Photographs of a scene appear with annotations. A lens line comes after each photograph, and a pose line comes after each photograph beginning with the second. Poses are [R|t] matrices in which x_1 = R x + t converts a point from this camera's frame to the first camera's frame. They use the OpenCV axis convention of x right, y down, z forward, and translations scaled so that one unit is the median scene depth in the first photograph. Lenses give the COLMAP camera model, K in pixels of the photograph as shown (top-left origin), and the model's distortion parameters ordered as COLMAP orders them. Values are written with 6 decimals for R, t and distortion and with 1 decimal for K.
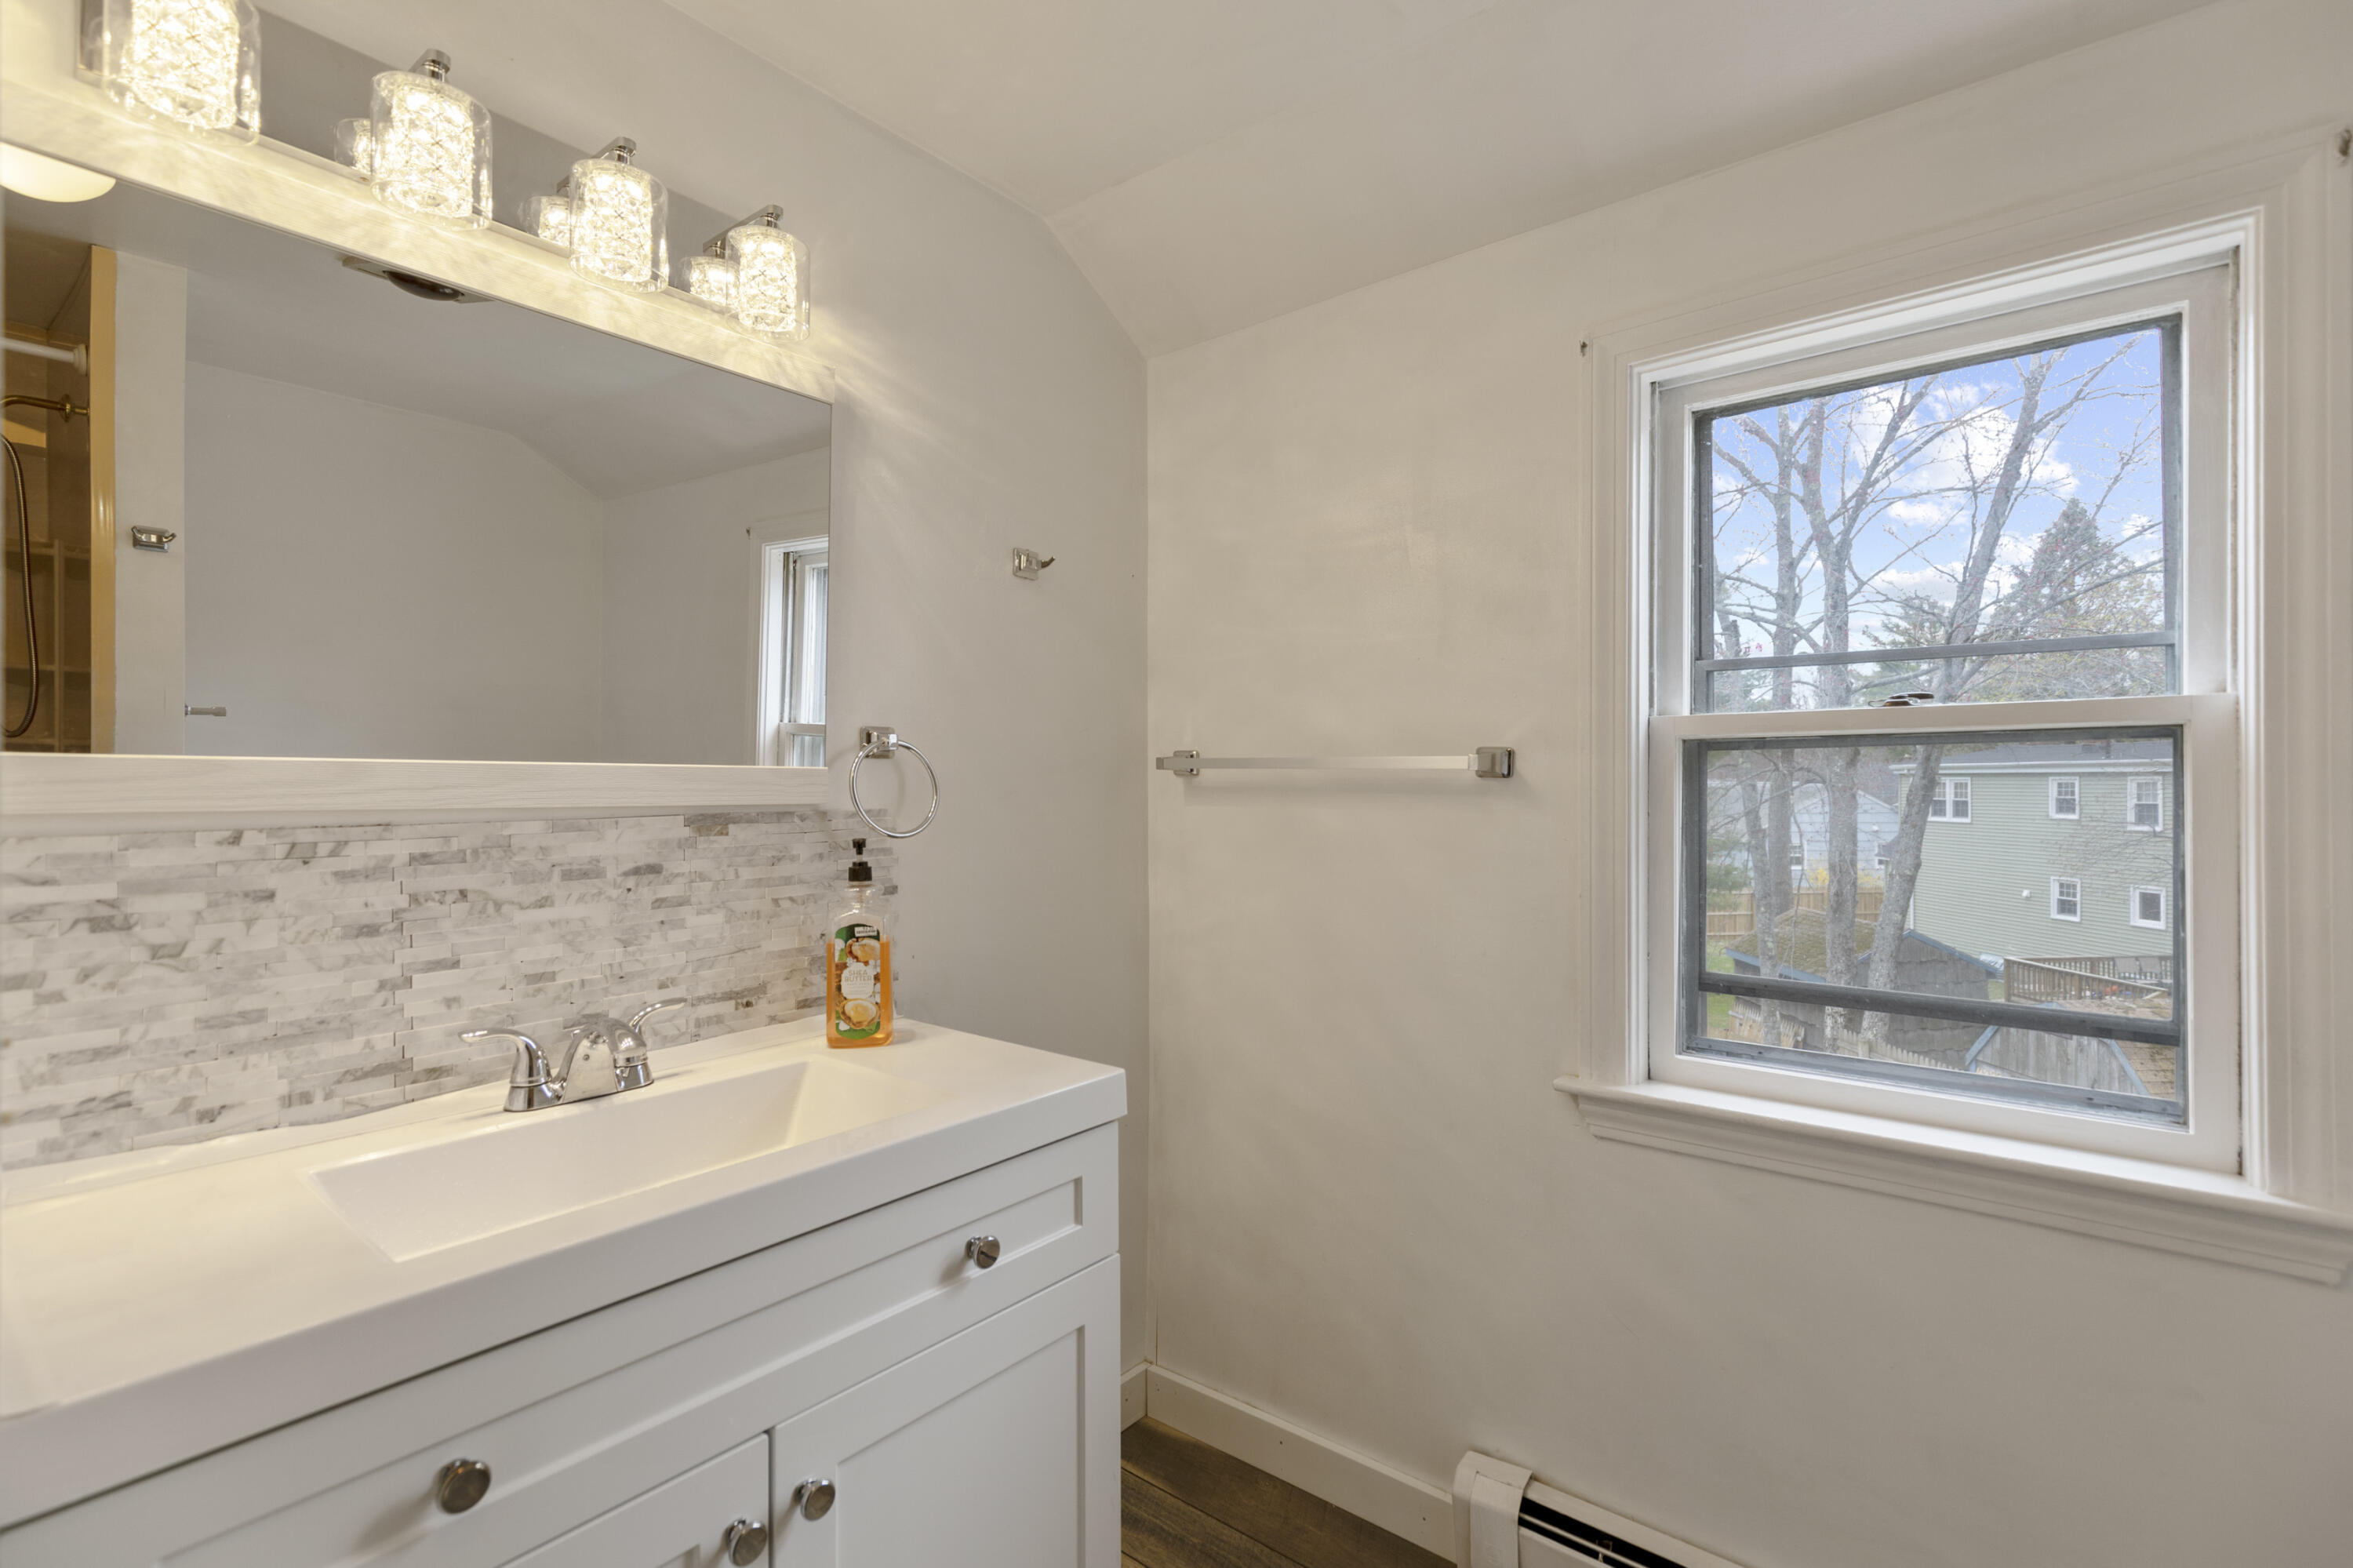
lens RADIAL K [[1067.7, 0, 1196.6], [0, 1067.7, 783.2], [0, 0, 1]] dist [0.003117, 0.000881]
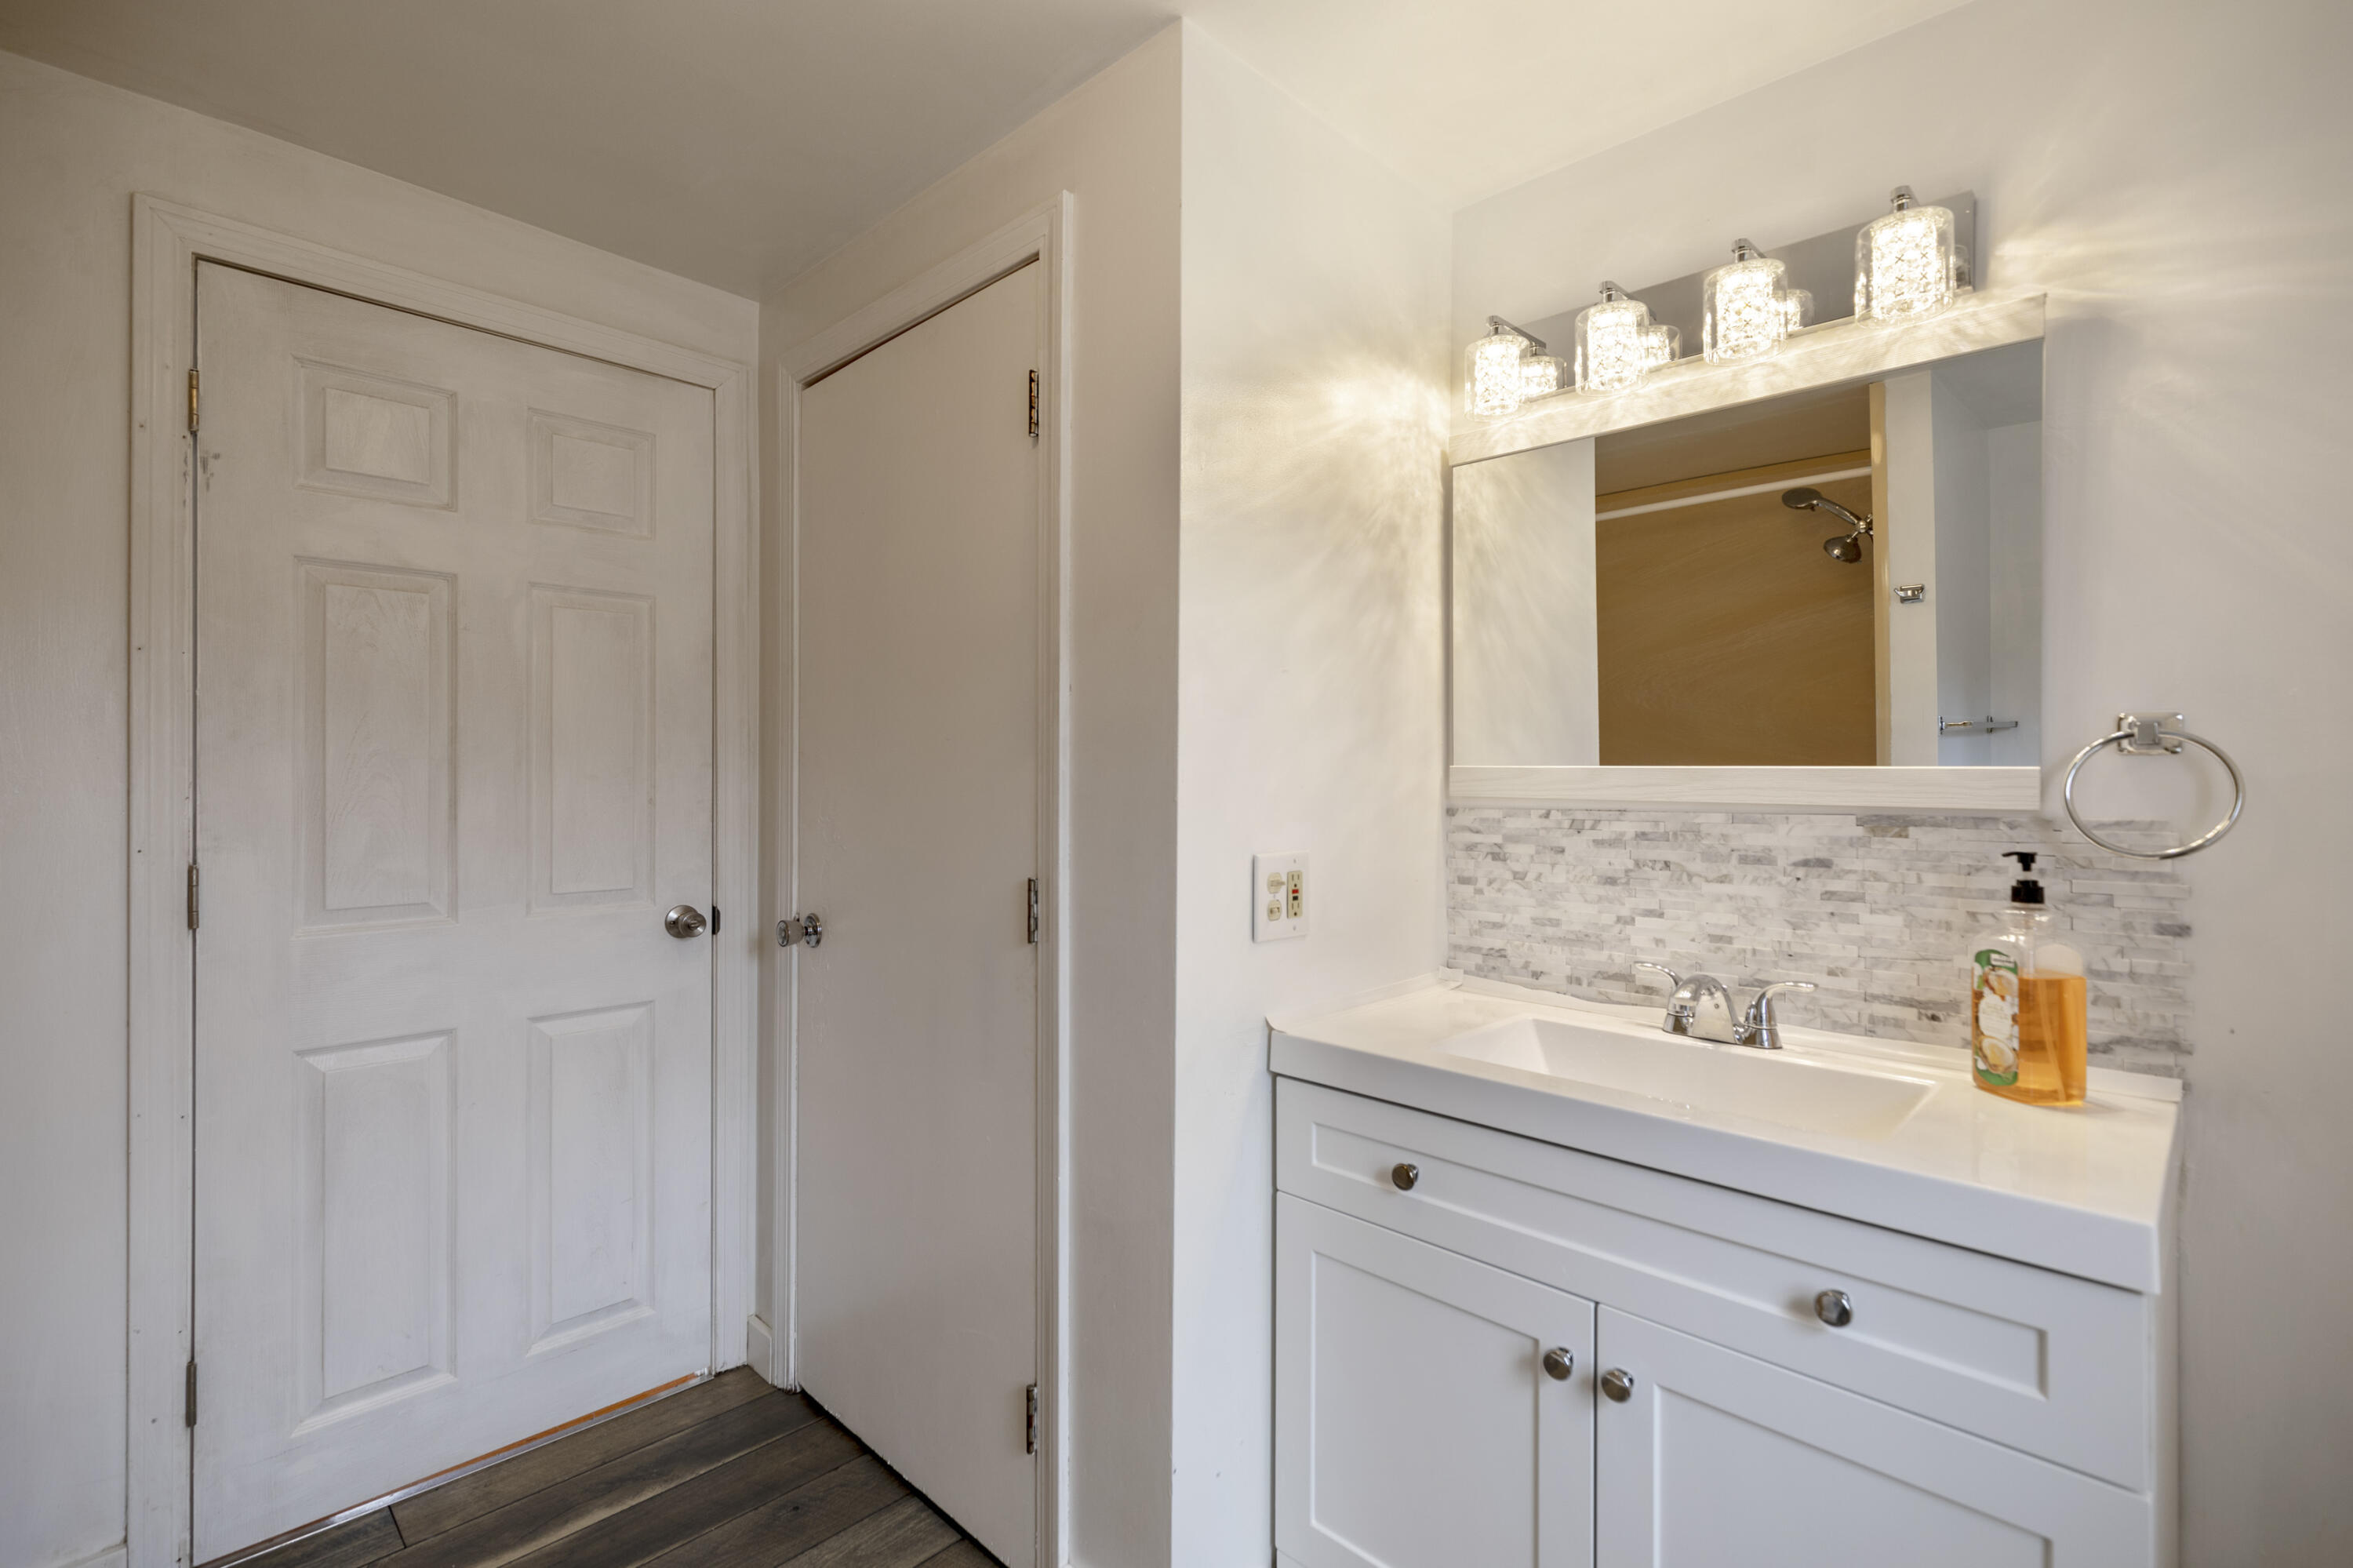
lens RADIAL K [[1067.7, 0, 1196.6], [0, 1067.7, 783.2], [0, 0, 1]] dist [0.003117, 0.000881]
pose [[-0.093621, 0.002880, -0.995604, 0.665693], [-0.009361, 0.999949, 0.003773, 0.001055], [0.995564, 0.009673, -0.093589, 0.492242]]
